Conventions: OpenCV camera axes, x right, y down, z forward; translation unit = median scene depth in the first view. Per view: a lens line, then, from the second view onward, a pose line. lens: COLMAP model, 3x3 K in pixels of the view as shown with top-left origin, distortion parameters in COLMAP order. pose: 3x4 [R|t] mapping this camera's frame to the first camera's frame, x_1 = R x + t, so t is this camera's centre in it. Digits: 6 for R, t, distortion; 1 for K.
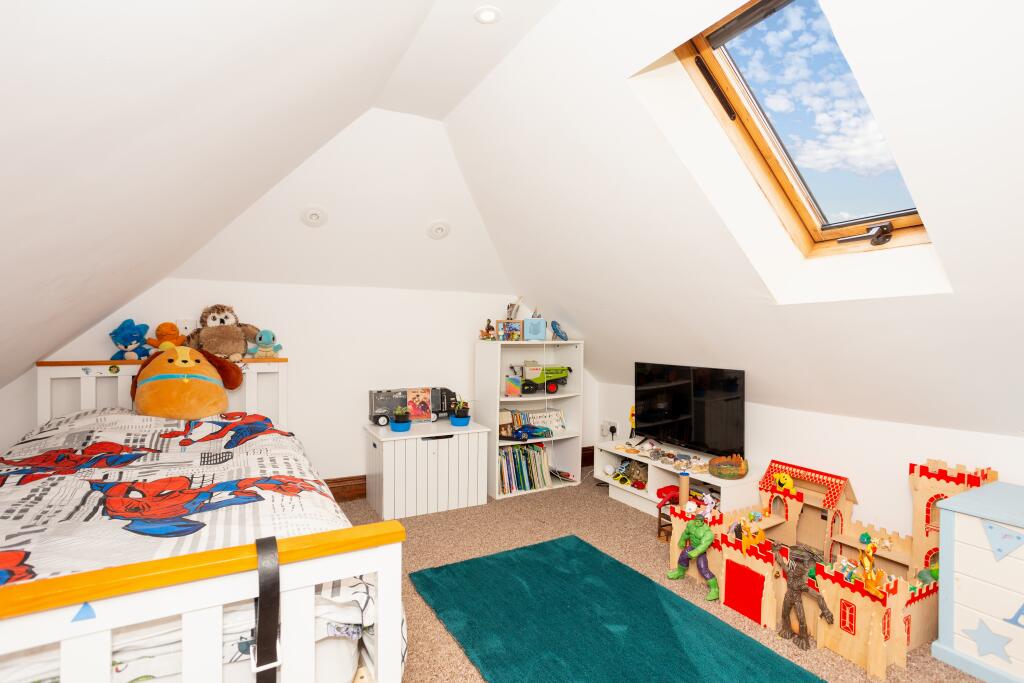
lens RADIAL K [[496.4, 0, 508.3], [0, 496.4, 341.6], [0, 0, 1]] dist [-0.029974, 0.008737]
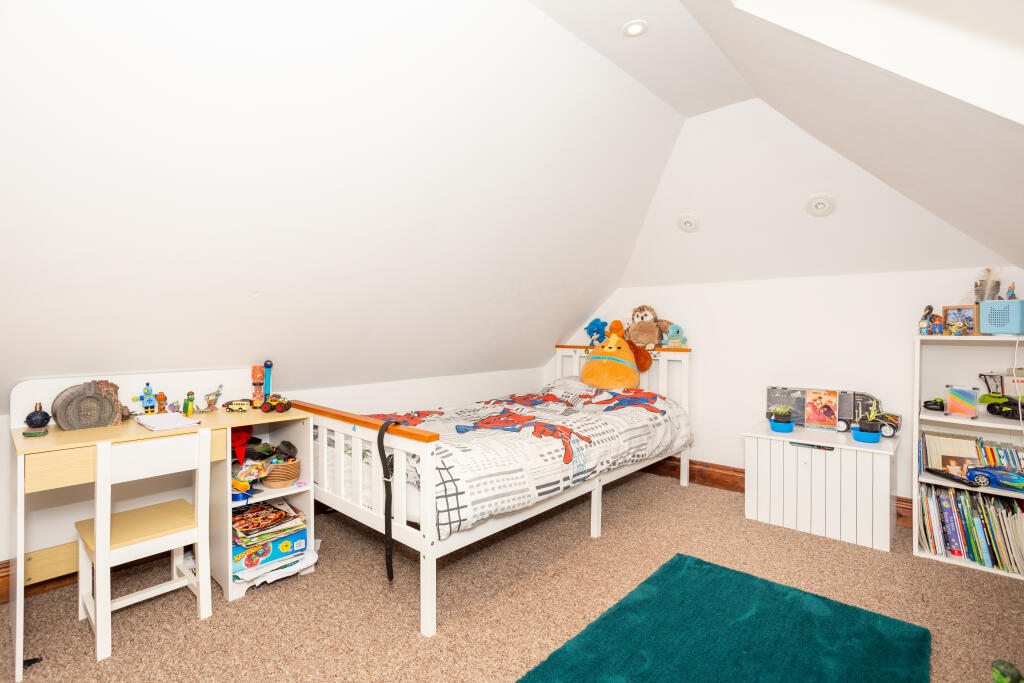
lens RADIAL K [[496.4, 0, 507.7], [0, 496.4, 331.7], [0, 0, 1]] dist [-0.029974, 0.008737]
pose [[0.317938, -0.000168, -0.948111, 0.531214], [-0.009008, 0.999954, -0.003198, 0.001371], [0.948069, 0.009558, 0.317922, 0.240352]]
